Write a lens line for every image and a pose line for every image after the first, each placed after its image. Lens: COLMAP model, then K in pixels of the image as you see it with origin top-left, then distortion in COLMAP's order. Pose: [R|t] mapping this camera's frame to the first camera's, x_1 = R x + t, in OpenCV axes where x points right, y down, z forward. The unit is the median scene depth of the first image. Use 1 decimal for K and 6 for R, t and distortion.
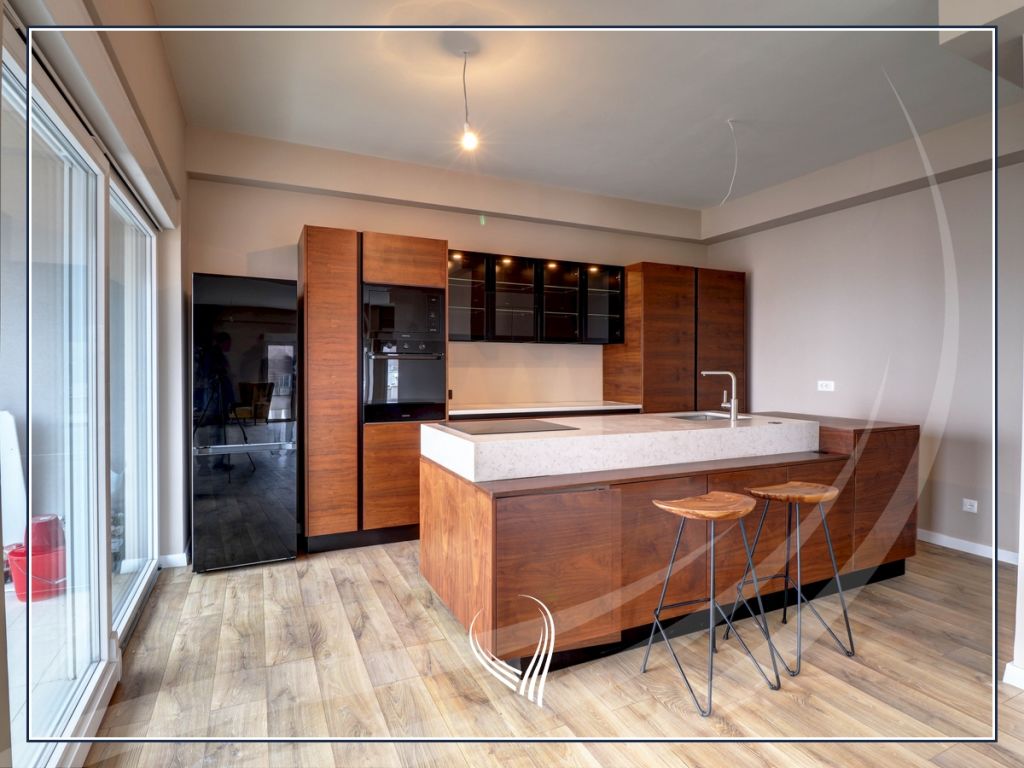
lens RADIAL K [[545.0, 0, 510.6], [0, 545.0, 375.7], [0, 0, 1]] dist [-0.002911, -0.014103]
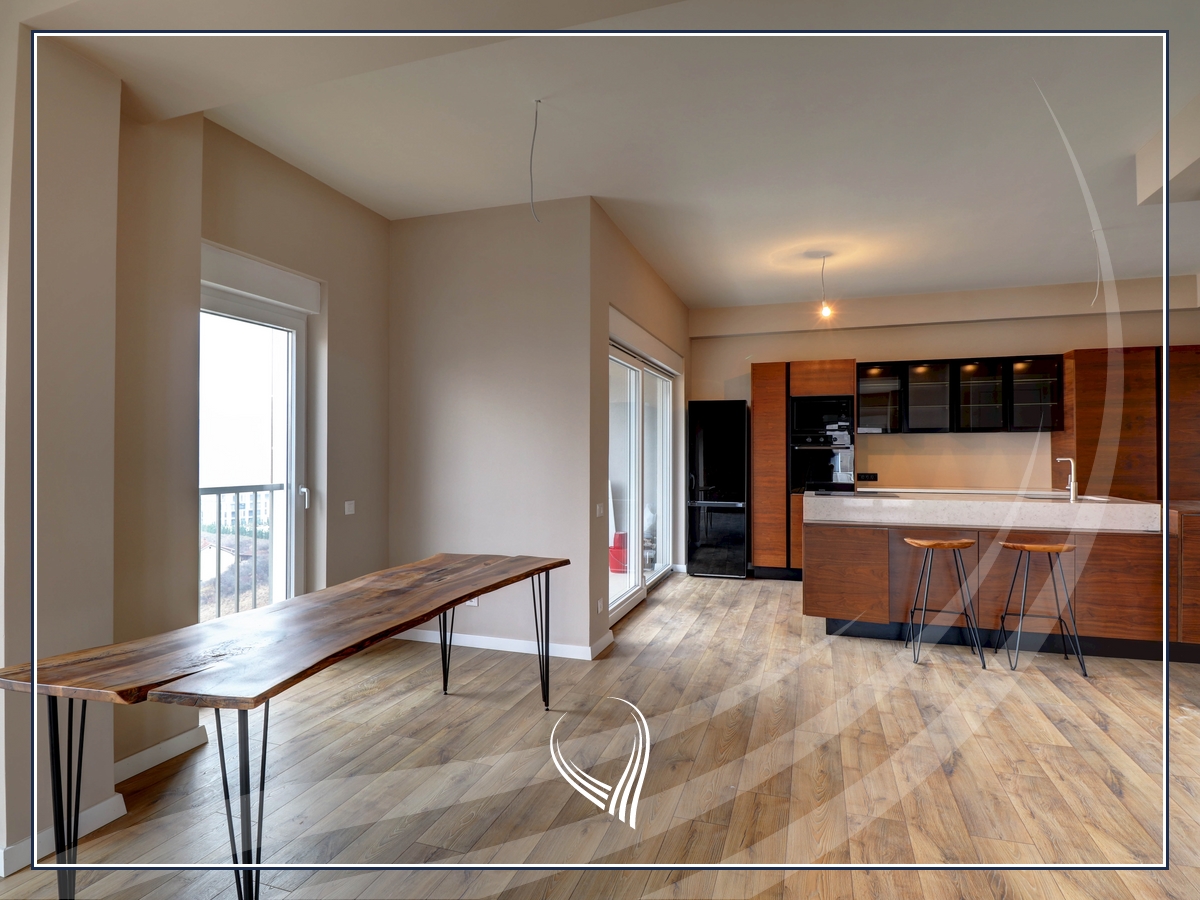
lens RADIAL K [[638.6, 0, 604.3], [0, 638.6, 449.0], [0, 0, 1]] dist [-0.002911, -0.014103]
pose [[0.732121, -0.008727, -0.681118, 0.554879], [-0.007671, 0.999749, -0.021055, 0.008454], [0.681131, 0.020640, 0.731871, -0.615908]]
